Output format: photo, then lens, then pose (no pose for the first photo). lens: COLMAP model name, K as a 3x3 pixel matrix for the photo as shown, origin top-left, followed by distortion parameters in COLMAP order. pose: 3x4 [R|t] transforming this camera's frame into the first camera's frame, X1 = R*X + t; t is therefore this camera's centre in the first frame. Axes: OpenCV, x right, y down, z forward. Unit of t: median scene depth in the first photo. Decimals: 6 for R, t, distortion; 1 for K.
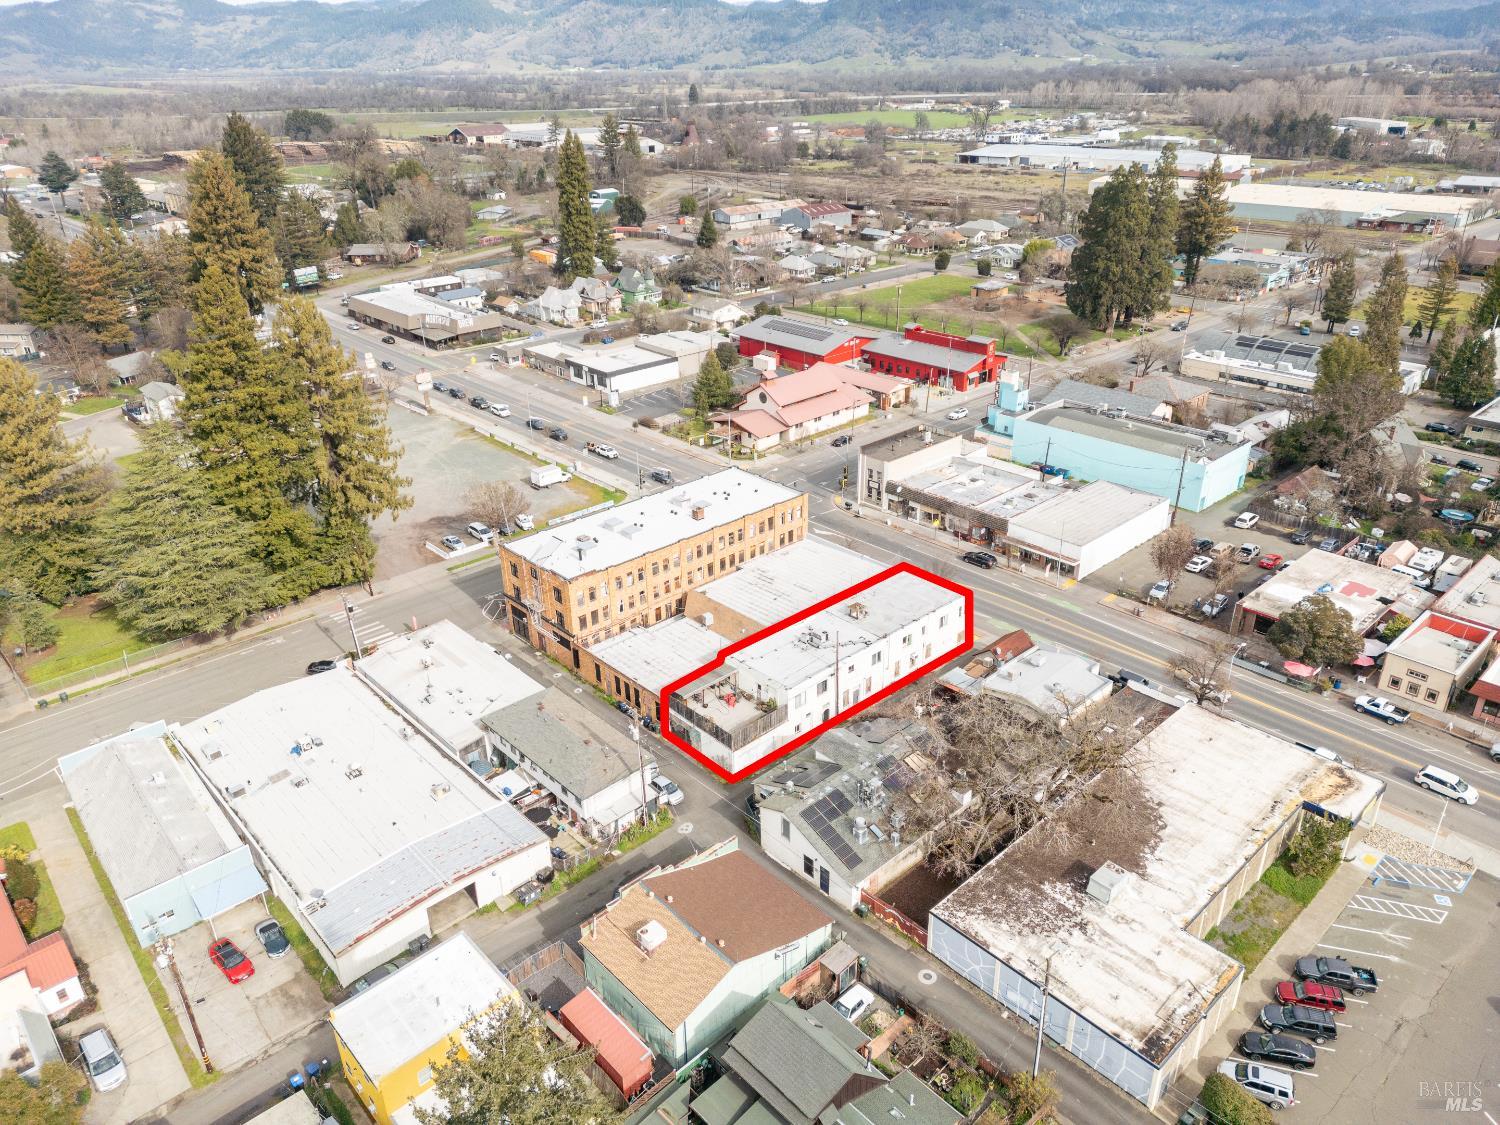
lens RADIAL K [[1043.9, 0, 753.9], [0, 1043.9, 559.3], [0, 0, 1]] dist [0.094860, -0.098531]
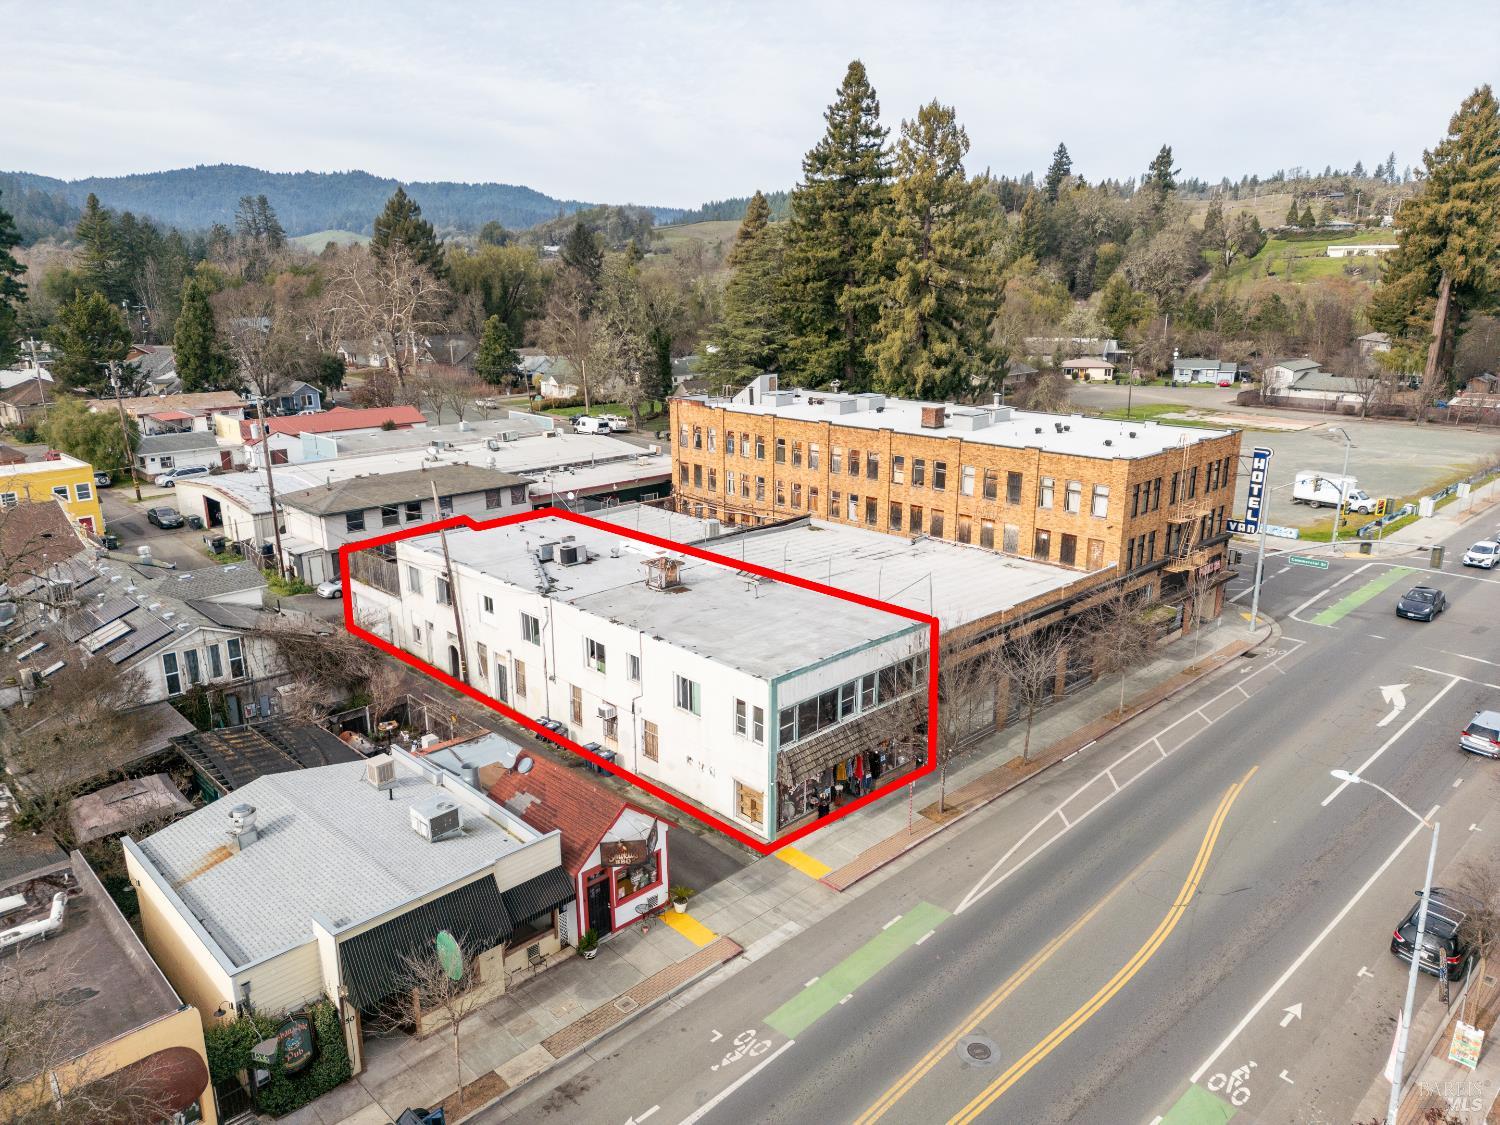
lens RADIAL K [[1043.9, 0, 753.9], [0, 1043.9, 559.3], [0, 0, 1]] dist [0.094860, -0.098531]
pose [[0.021465, 0.281348, -0.959366, 0.437767], [-0.429866, 0.868956, 0.245216, -0.067483], [0.902637, 0.407136, 0.139594, 0.811671]]
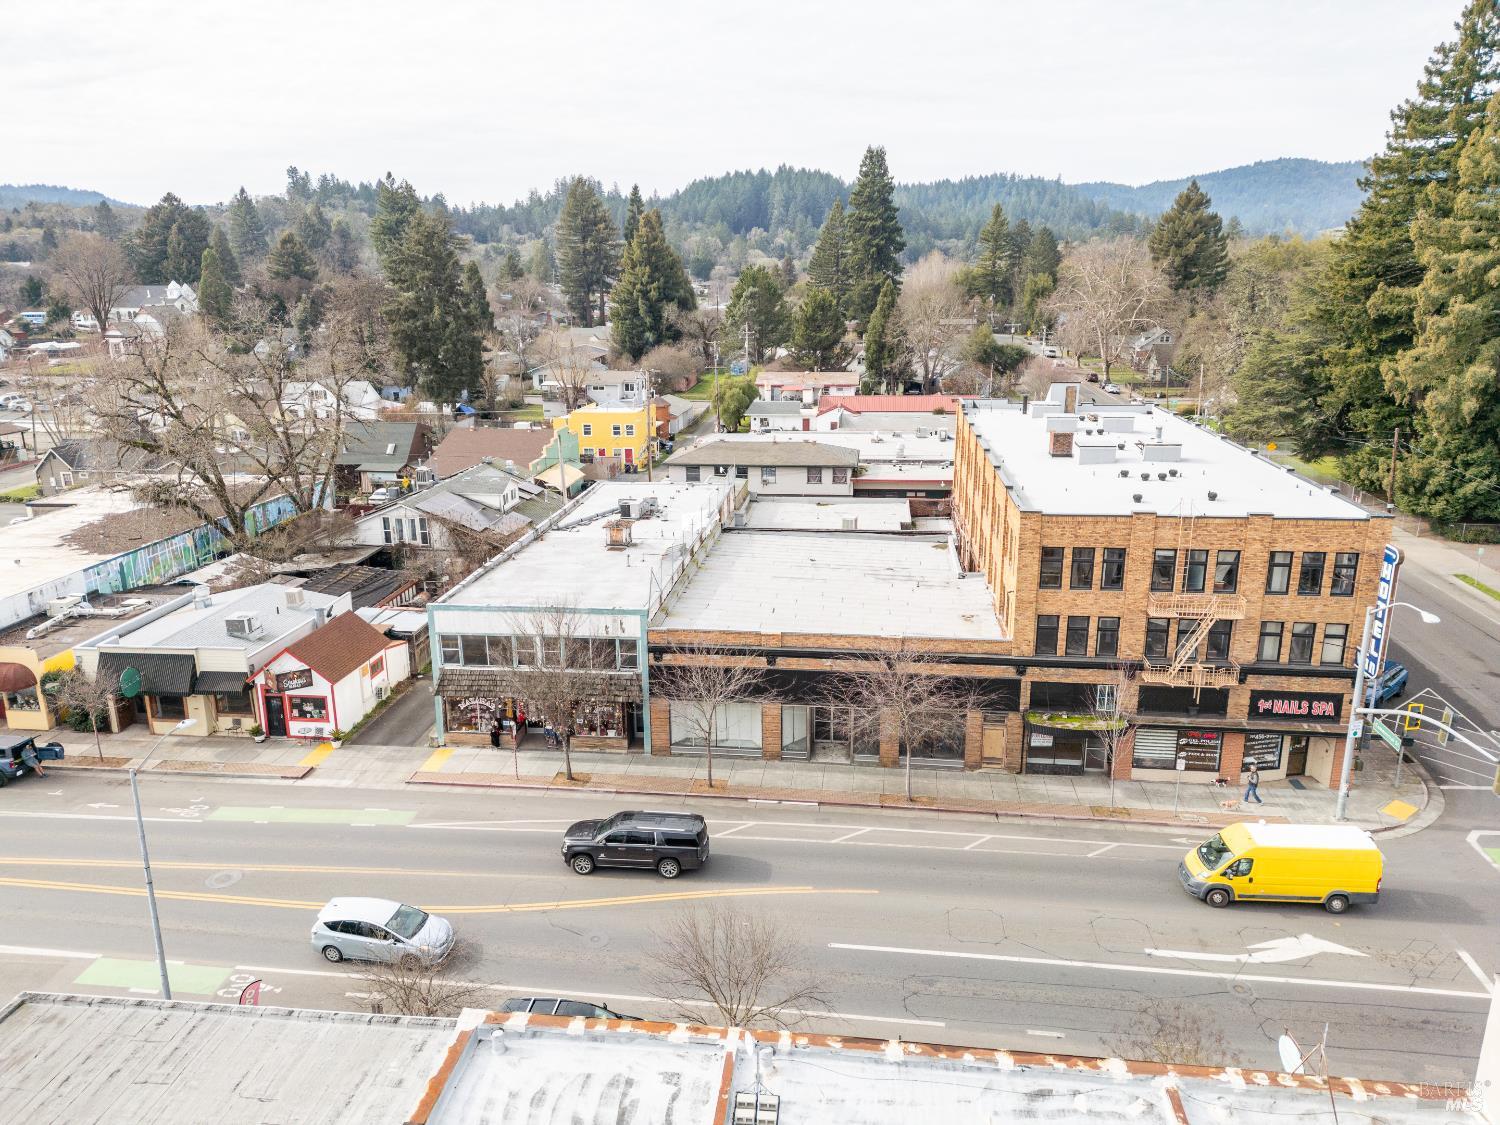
lens RADIAL K [[1043.9, 0, 753.9], [0, 1043.9, 559.3], [0, 0, 1]] dist [0.094860, -0.098531]
pose [[-0.763204, 0.192964, -0.616672, 0.309897], [-0.261069, 0.780916, 0.567462, -0.209449], [0.591069, 0.594083, -0.545621, 1.110208]]
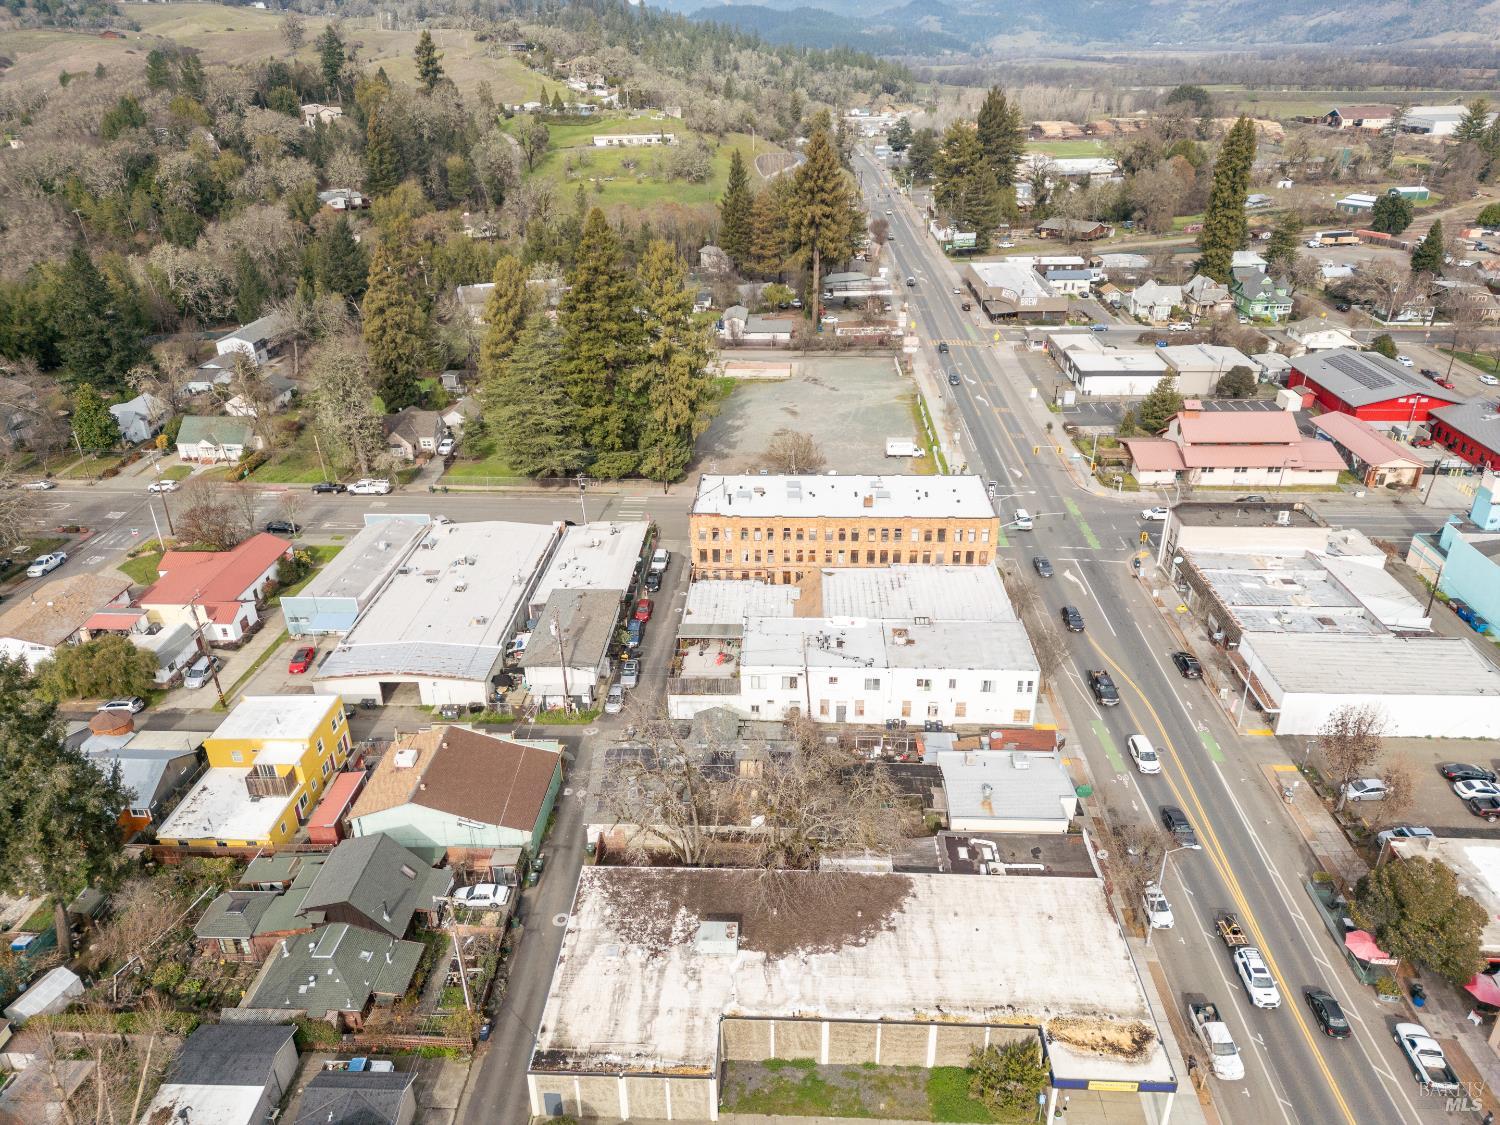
lens RADIAL K [[1043.9, 0, 753.9], [0, 1043.9, 559.3], [0, 0, 1]] dist [0.094860, -0.098531]
pose [[0.701540, 0.320856, -0.636312, 0.489849], [-0.308077, 0.941707, 0.135191, -0.086474], [0.642596, 0.101191, 0.759493, 0.158954]]
